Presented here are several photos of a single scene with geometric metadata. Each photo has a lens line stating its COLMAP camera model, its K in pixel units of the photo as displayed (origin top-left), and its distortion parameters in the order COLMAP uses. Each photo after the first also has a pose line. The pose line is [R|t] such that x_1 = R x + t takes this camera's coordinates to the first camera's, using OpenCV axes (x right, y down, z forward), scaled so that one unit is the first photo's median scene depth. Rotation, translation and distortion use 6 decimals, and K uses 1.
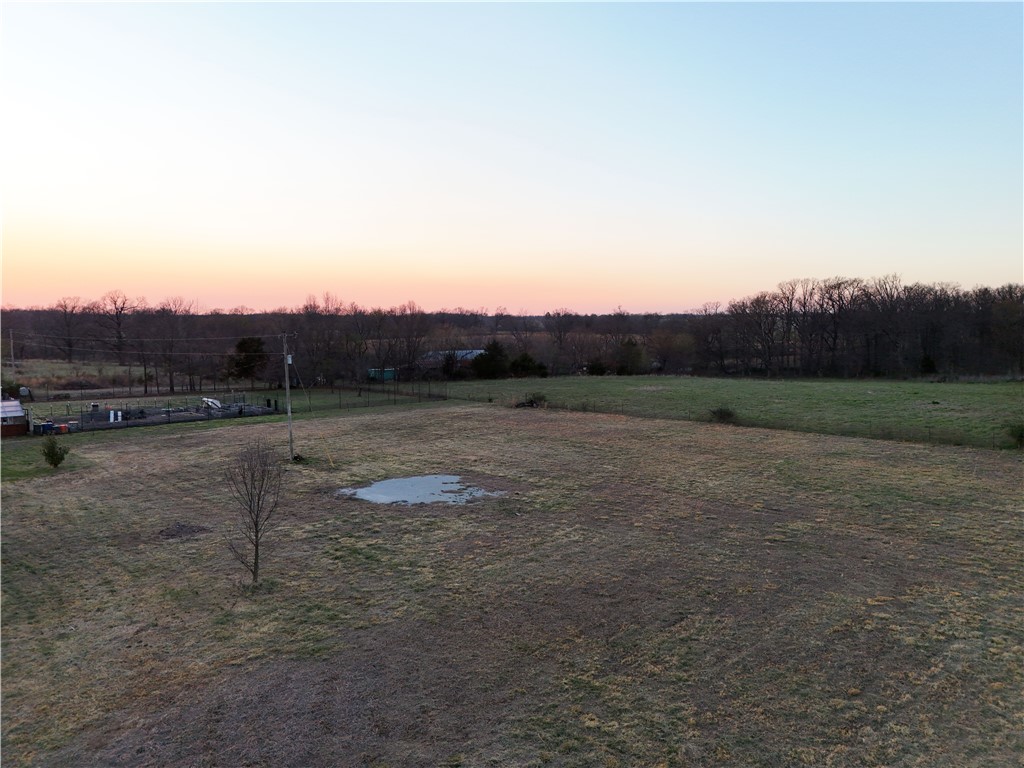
lens RADIAL K [[755.5, 0, 506.0], [0, 755.5, 382.5], [0, 0, 1]] dist [0.052602, -0.050369]
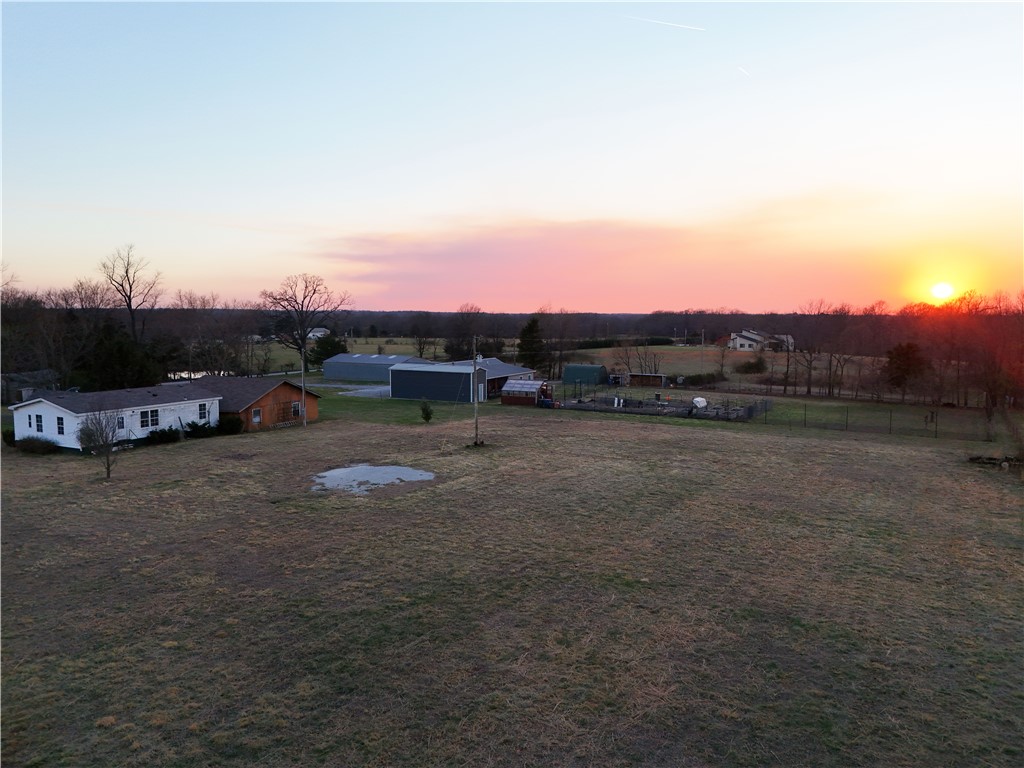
lens RADIAL K [[763.3, 0, 512.0], [0, 763.3, 384.0], [0, 0, 1]] dist [0.069321, -0.055502]
pose [[0.306829, 0.083716, -0.948076, 0.546333], [-0.083272, 0.994665, 0.060881, -0.042008], [0.948115, 0.060268, 0.312164, 0.465658]]
